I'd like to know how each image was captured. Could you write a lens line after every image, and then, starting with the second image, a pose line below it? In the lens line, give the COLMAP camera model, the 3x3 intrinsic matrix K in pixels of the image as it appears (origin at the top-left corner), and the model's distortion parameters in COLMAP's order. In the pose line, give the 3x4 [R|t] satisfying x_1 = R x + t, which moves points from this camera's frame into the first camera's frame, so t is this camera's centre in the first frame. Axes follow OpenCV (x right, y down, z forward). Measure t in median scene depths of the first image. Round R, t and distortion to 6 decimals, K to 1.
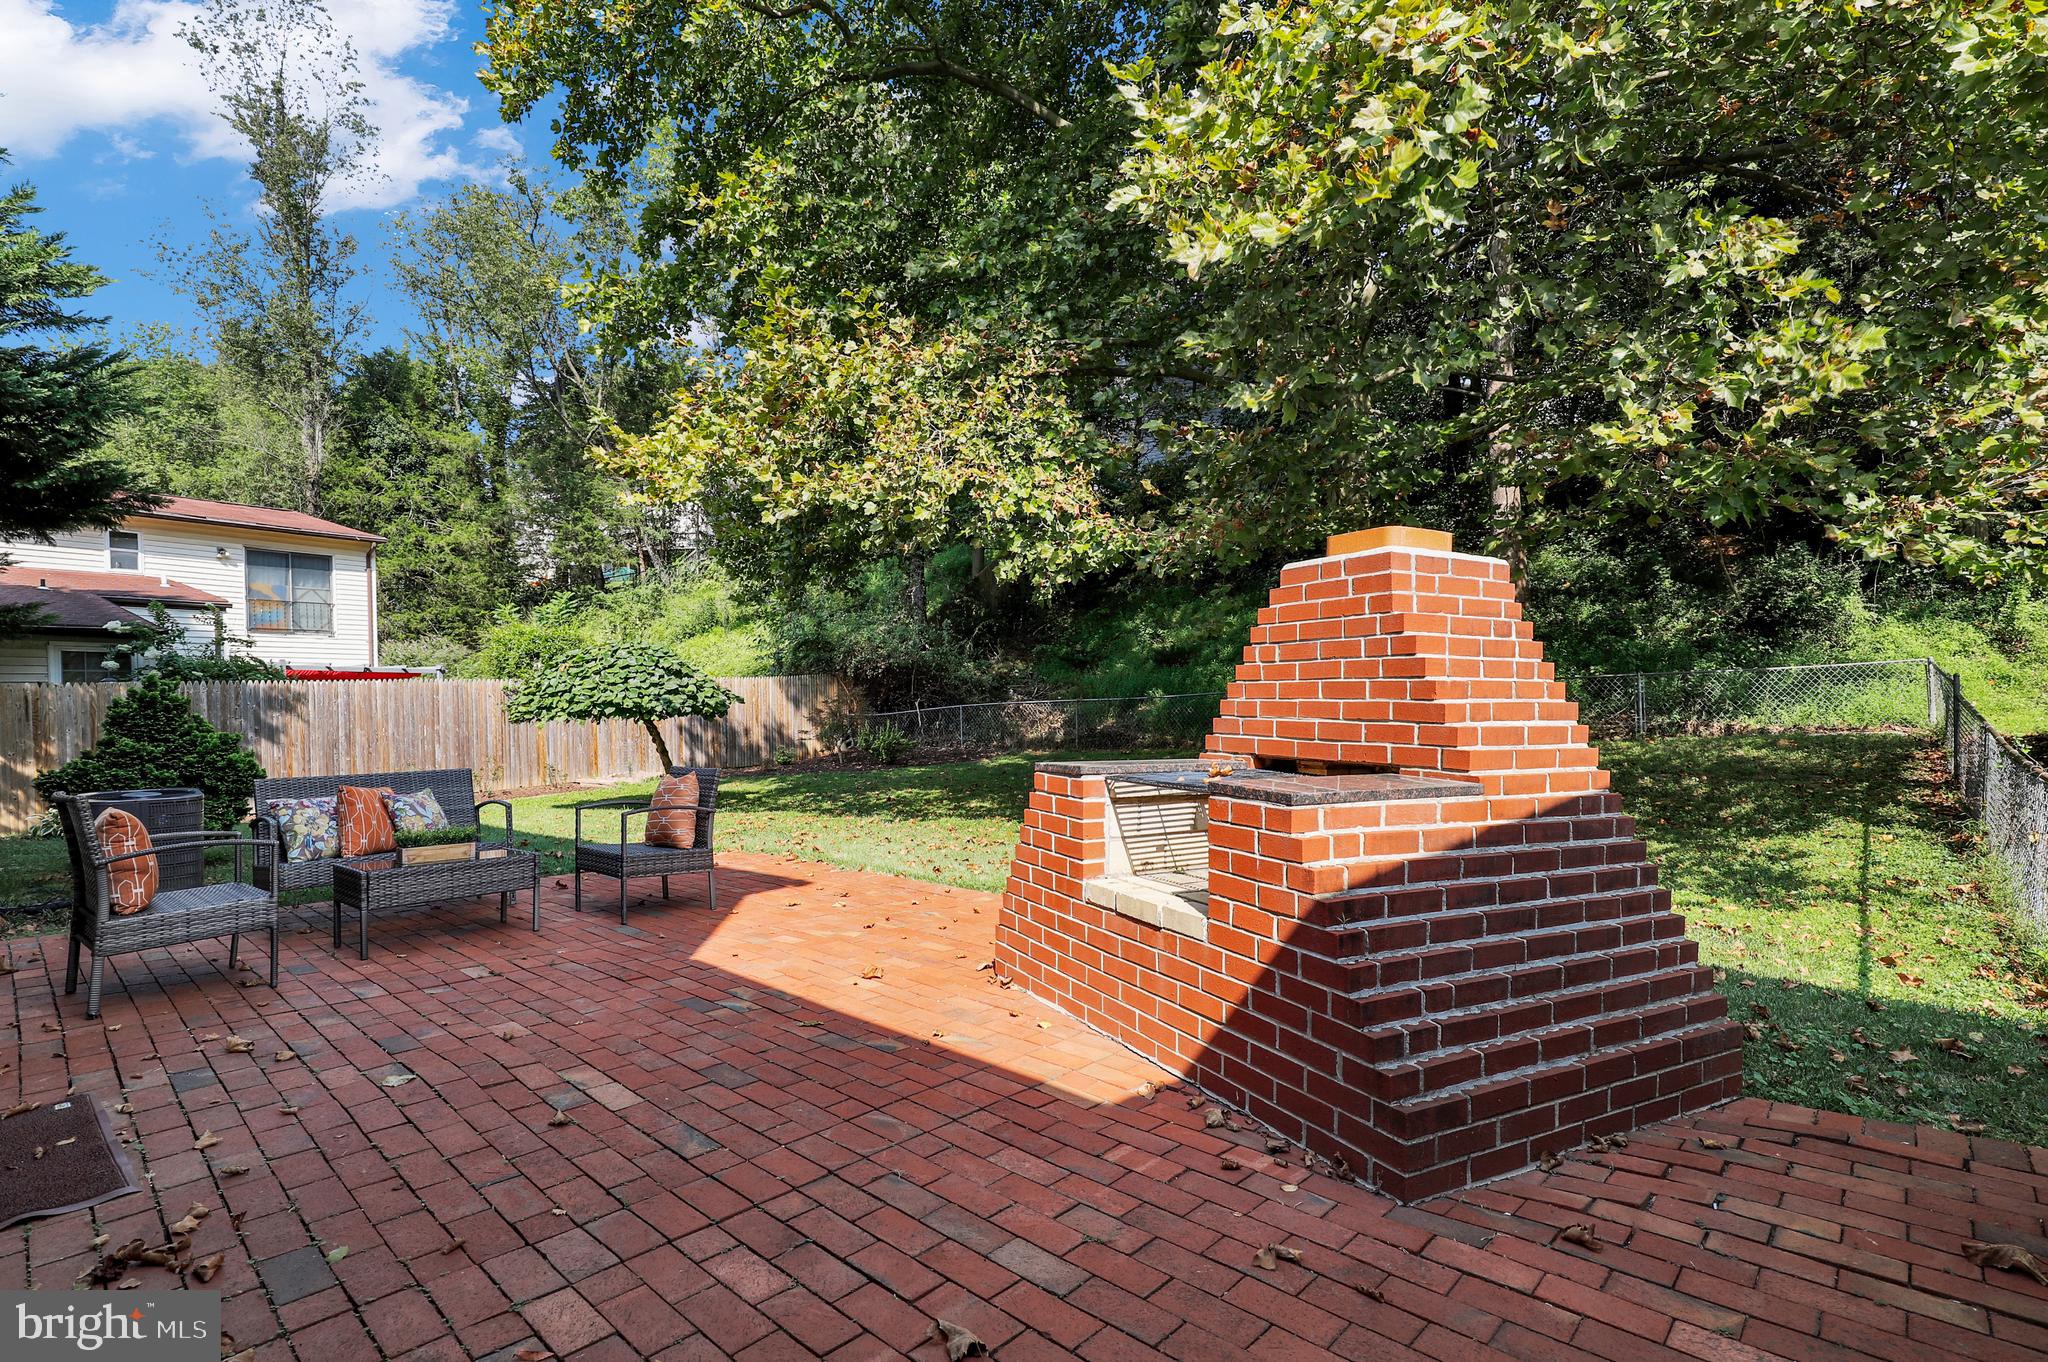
lens RADIAL K [[936.2, 0, 1024.0], [0, 936.2, 681.0], [0, 0, 1]] dist [-0.001695, -0.000230]
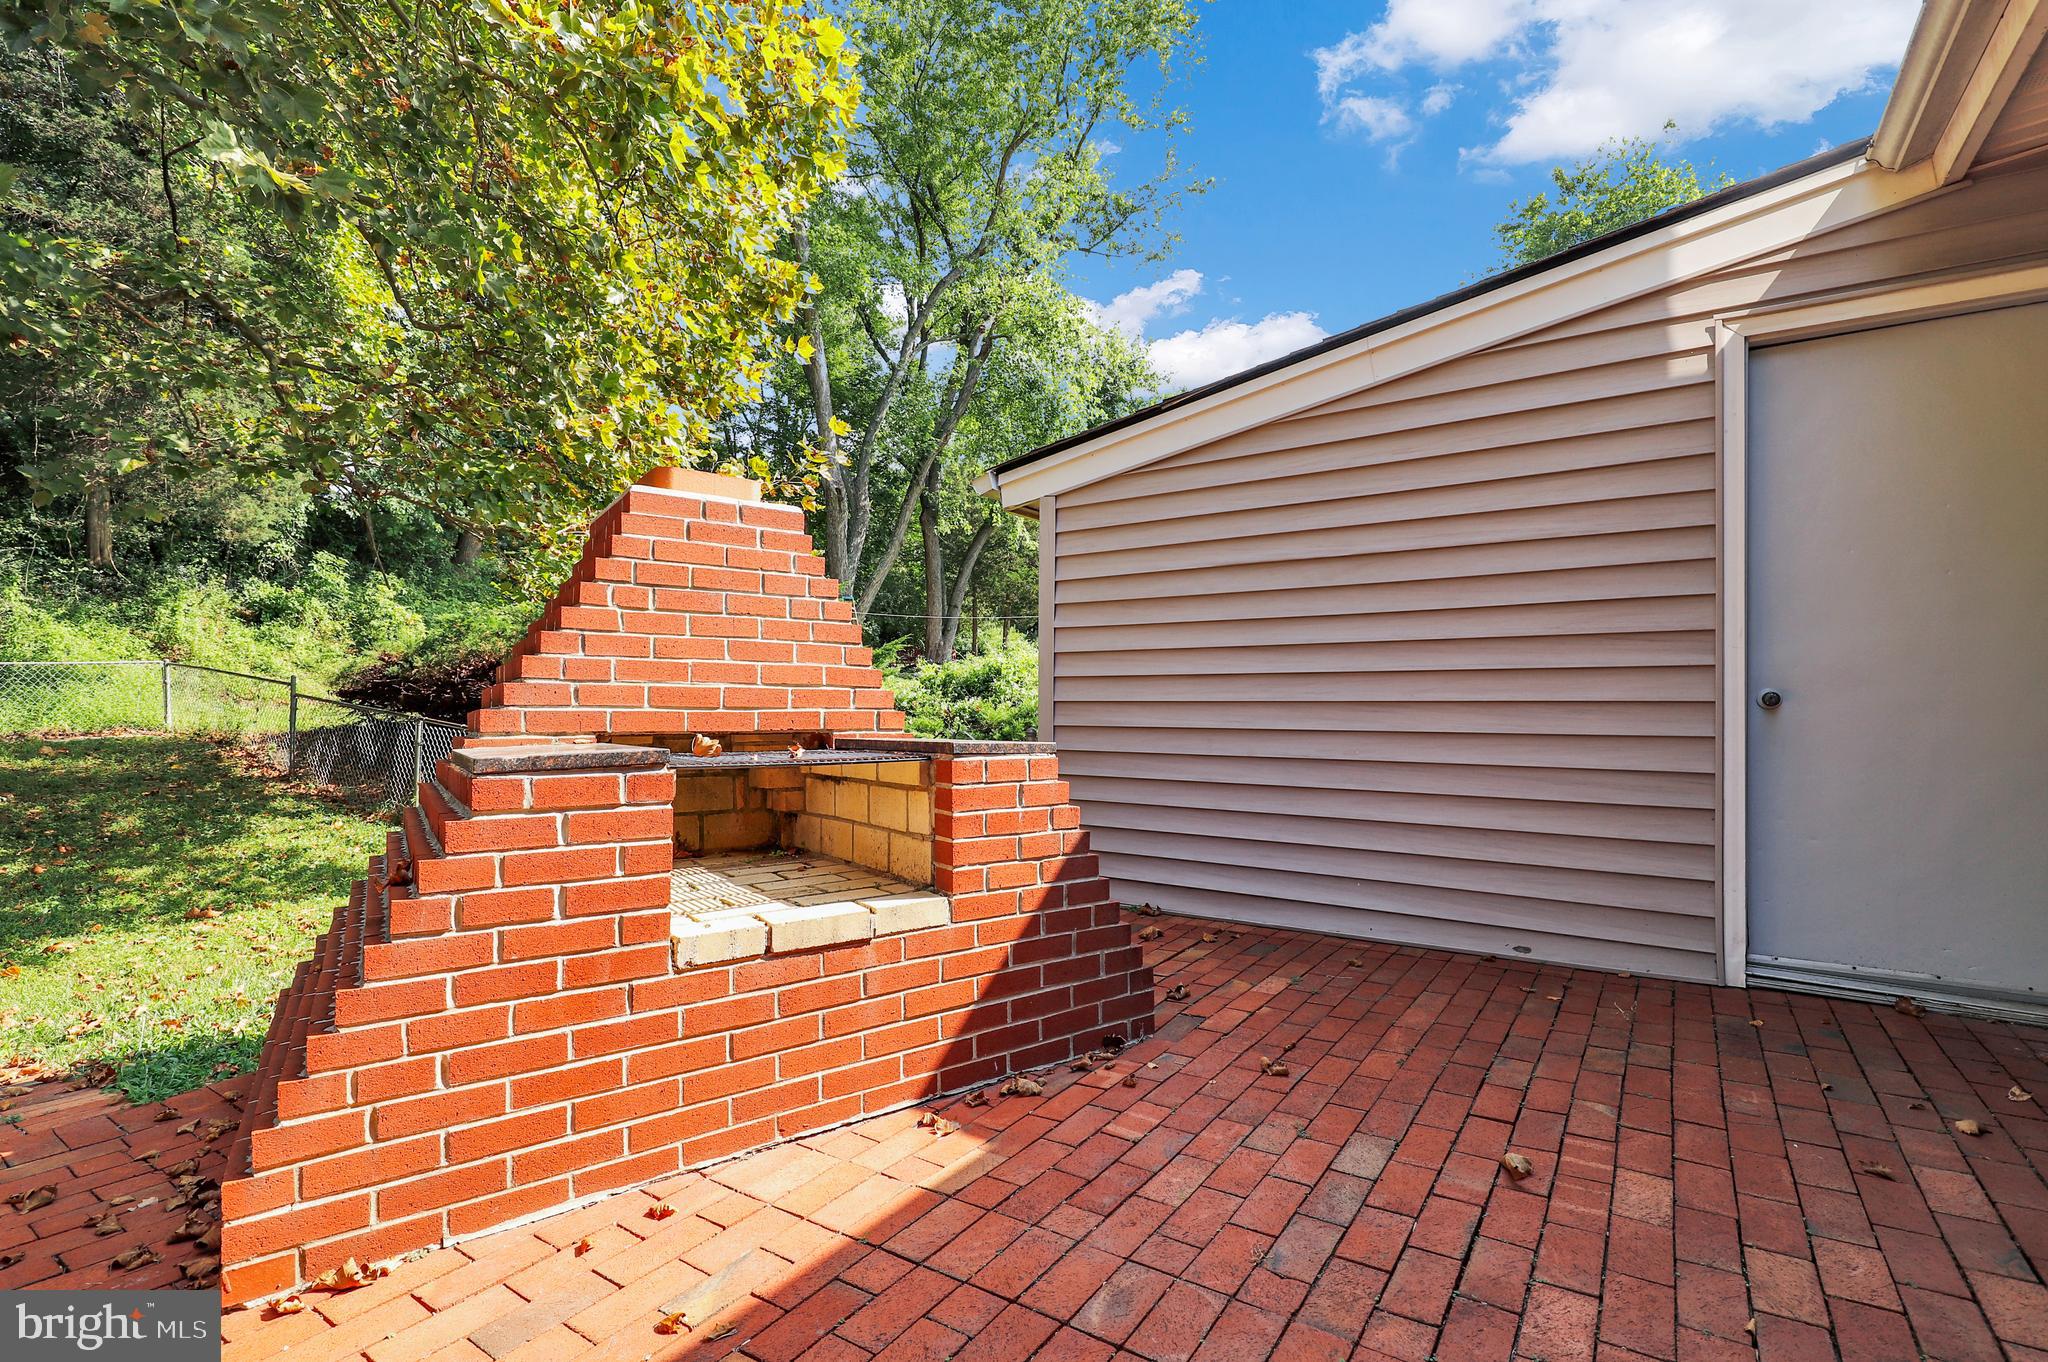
lens RADIAL K [[936.2, 0, 1024.0], [0, 936.2, 681.0], [0, 0, 1]] dist [-0.001695, -0.000230]
pose [[-0.141320, 0.034349, 0.989368, -0.717865], [-0.019045, 0.999119, -0.037408, 0.082276], [-0.989781, -0.024129, -0.140541, 1.086480]]
